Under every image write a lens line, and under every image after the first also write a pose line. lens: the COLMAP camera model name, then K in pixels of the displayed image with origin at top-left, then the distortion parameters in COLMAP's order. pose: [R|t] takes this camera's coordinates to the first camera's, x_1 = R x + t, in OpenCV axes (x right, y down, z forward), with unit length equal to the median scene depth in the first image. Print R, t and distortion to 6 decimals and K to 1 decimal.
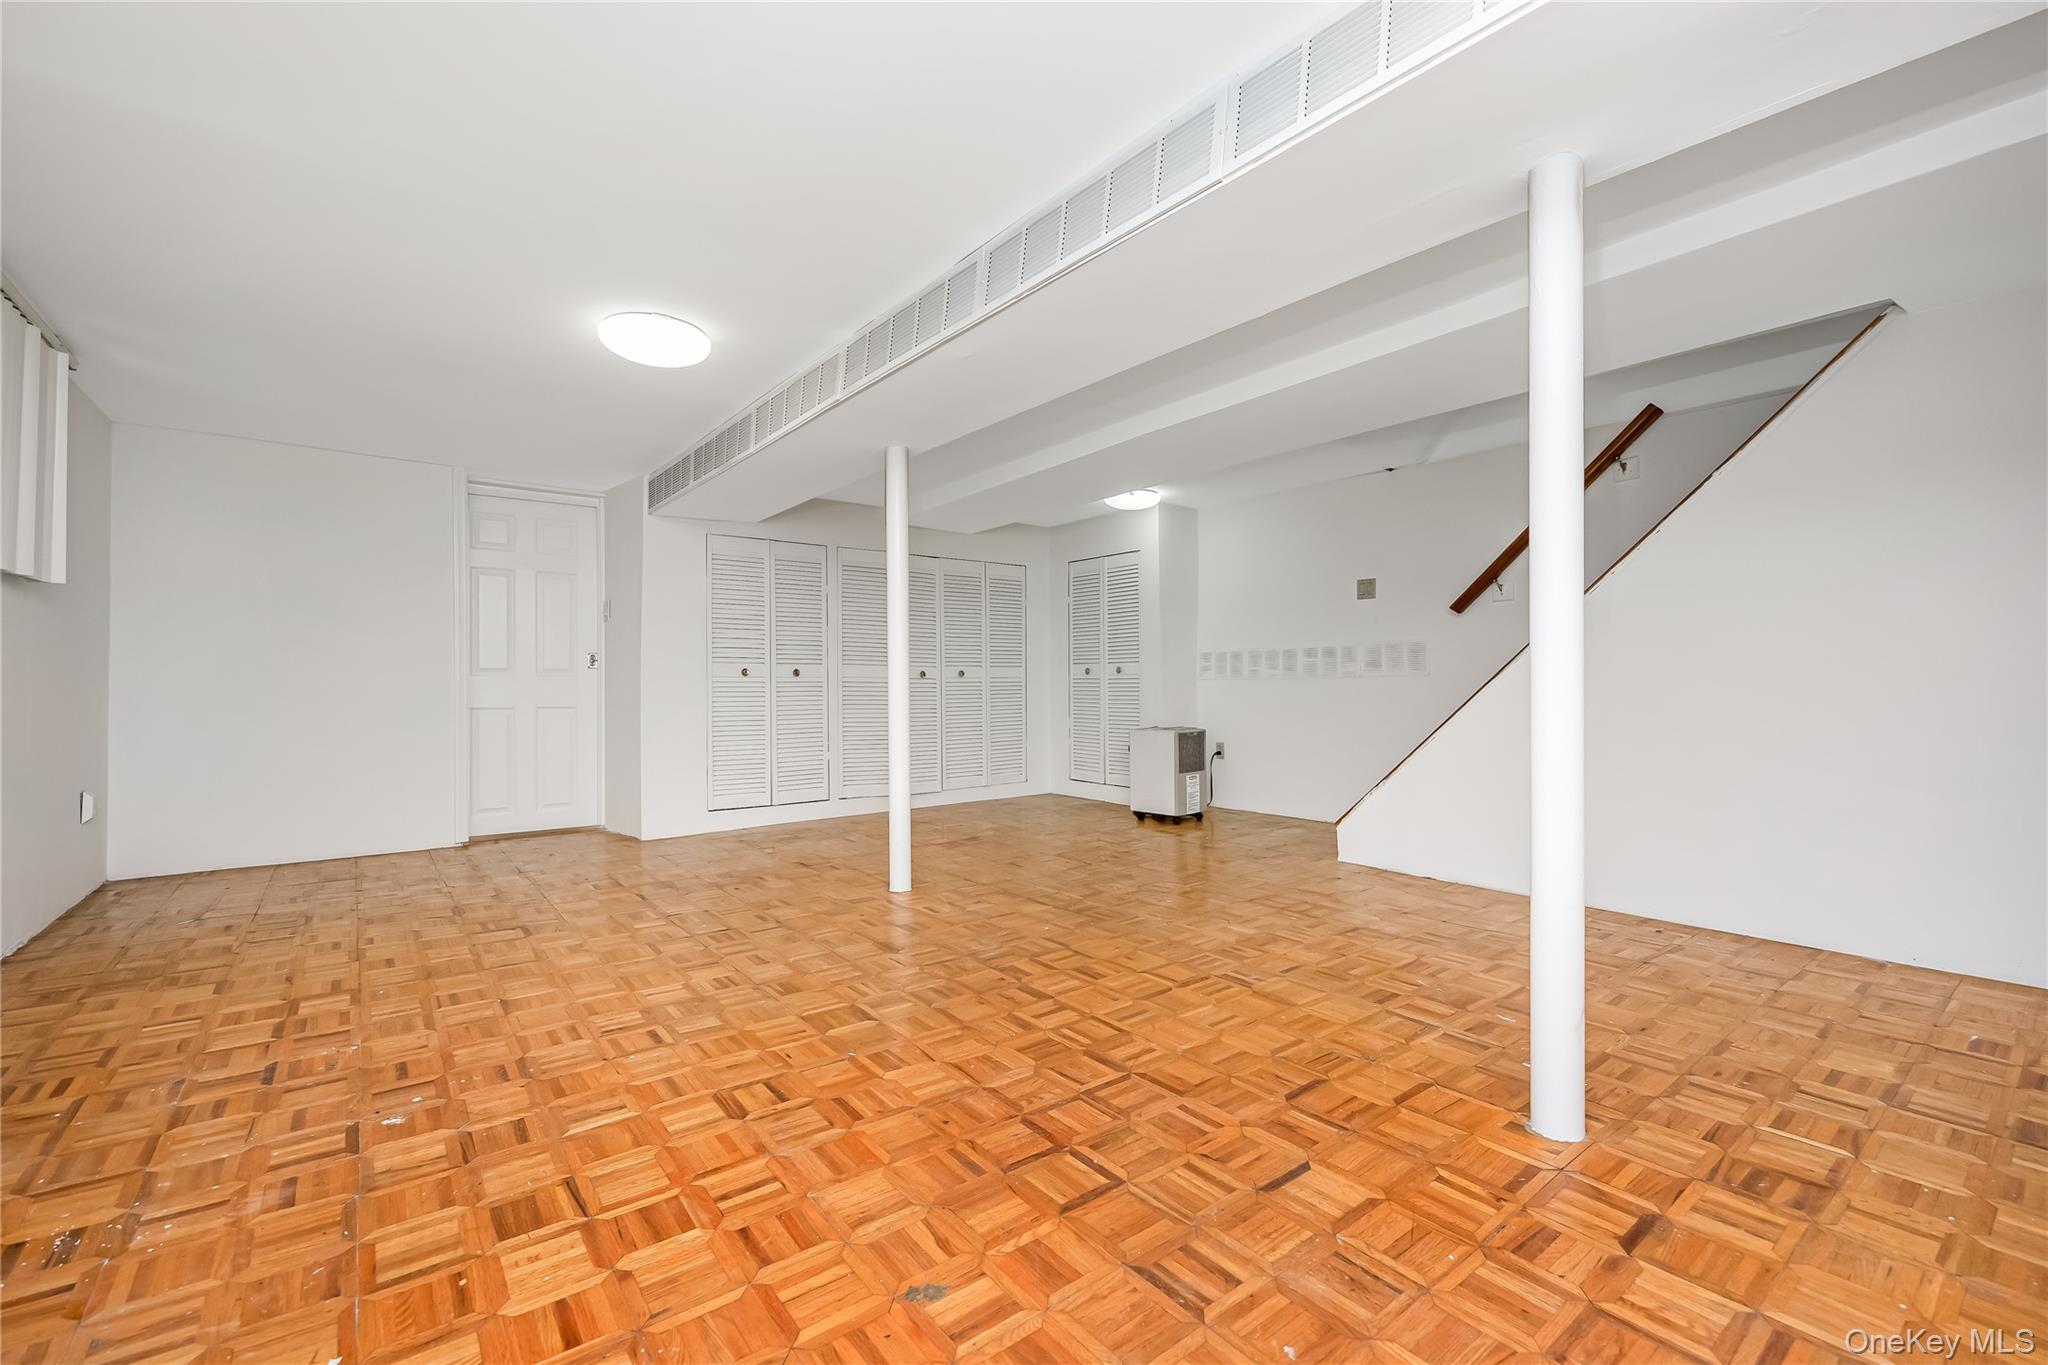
lens RADIAL K [[887.2, 0, 1025.3], [0, 887.2, 681.7], [0, 0, 1]] dist [-0.001330, -0.001047]
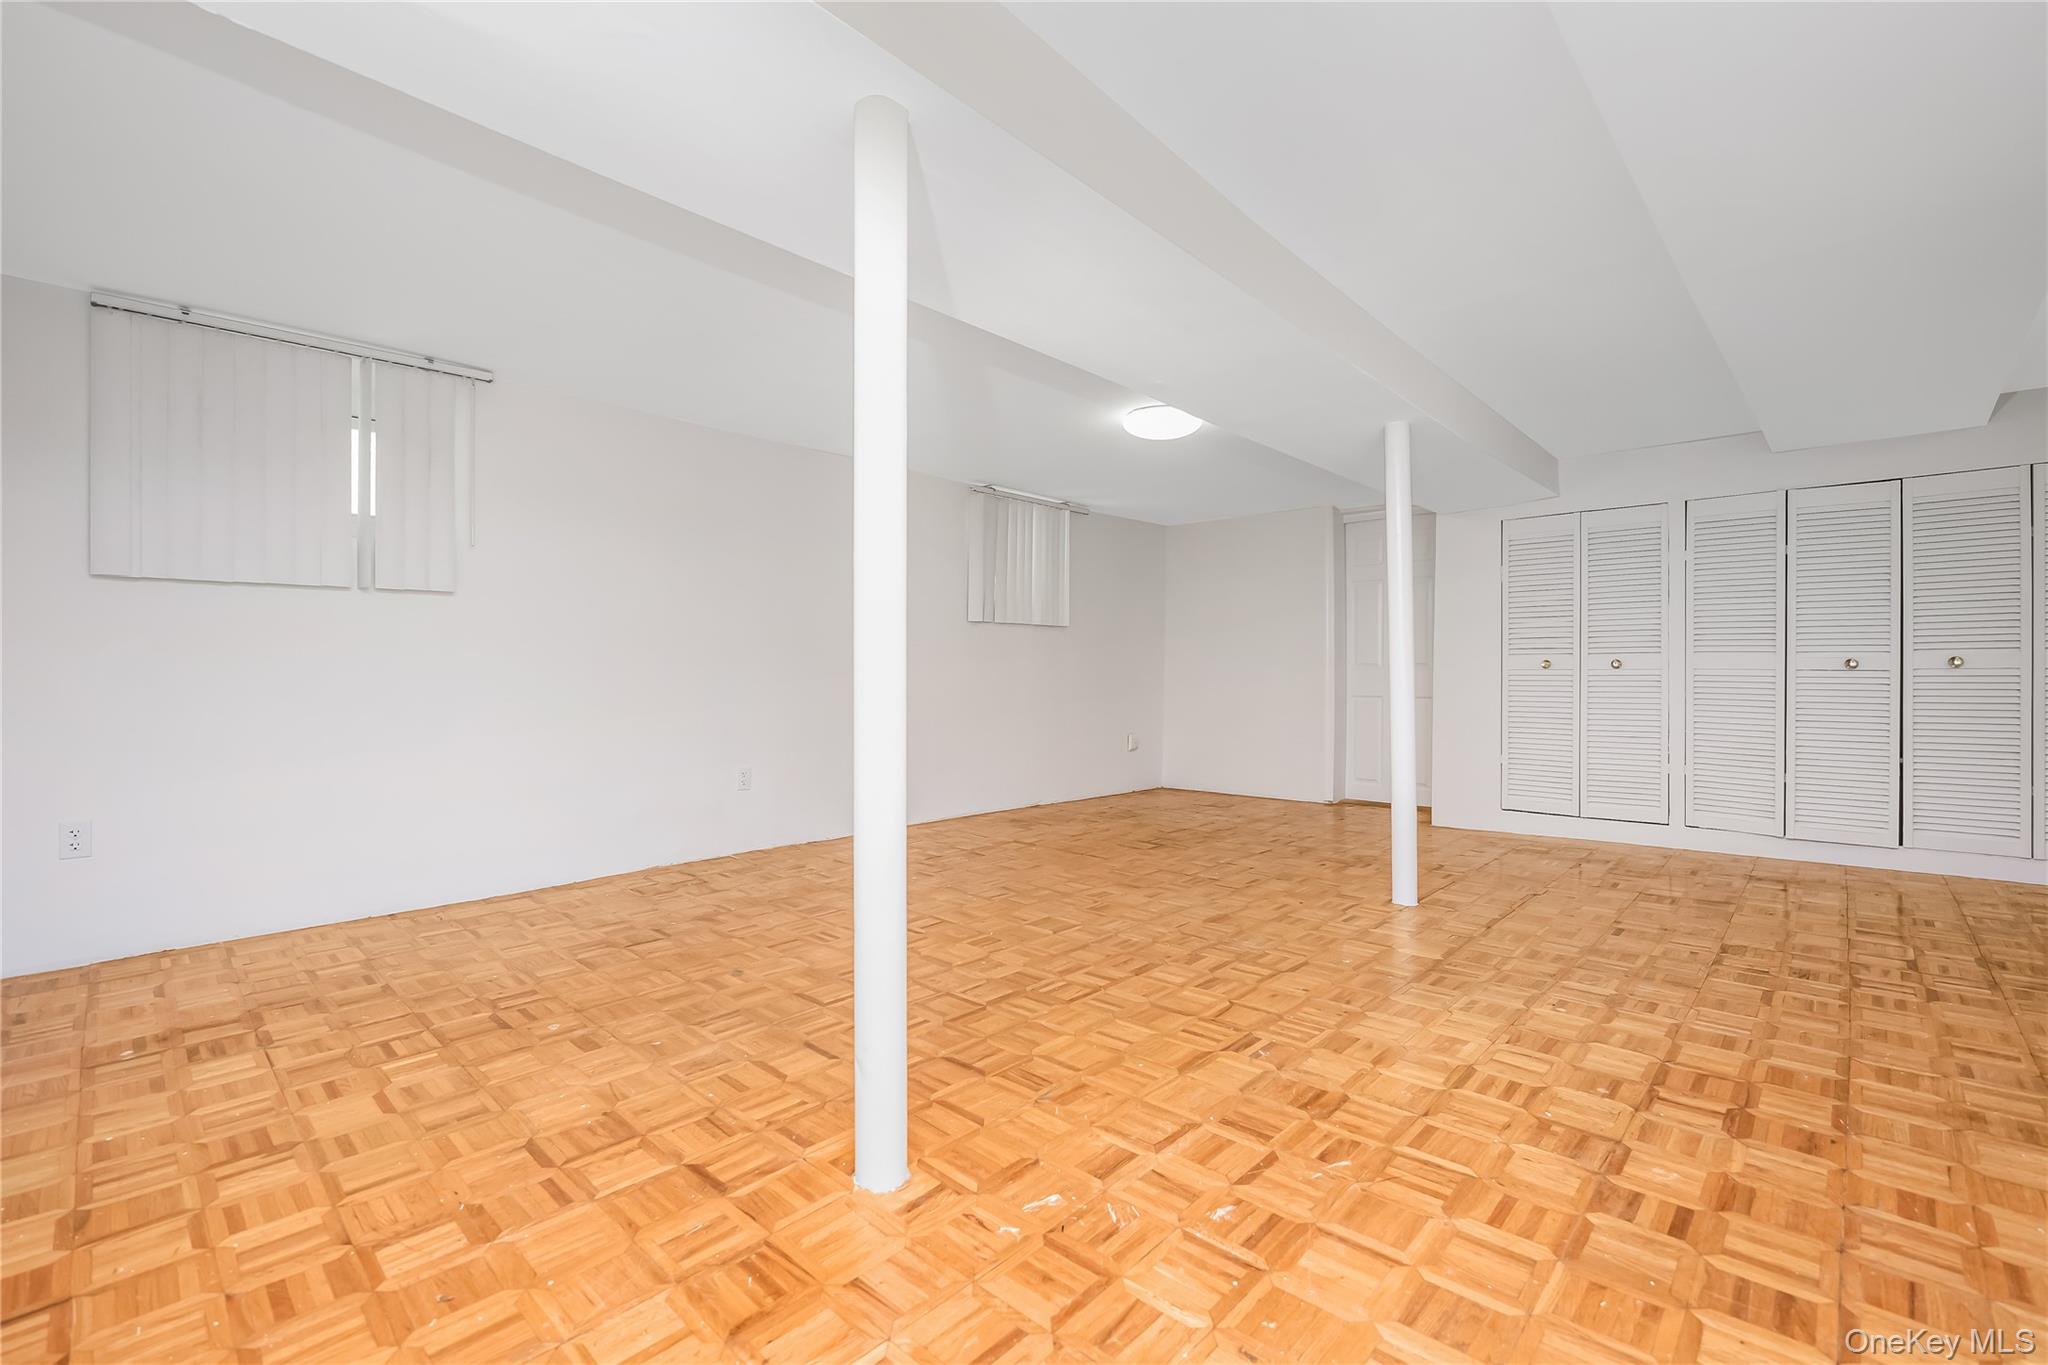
lens RADIAL K [[887.2, 0, 1022.4], [0, 887.2, 678.5], [0, 0, 1]] dist [-0.001330, -0.001047]
pose [[0.140148, 0.004453, -0.990120, 1.174494], [0.006710, 0.999963, 0.005447, -0.010561], [0.990108, -0.007407, 0.140113, 0.784371]]
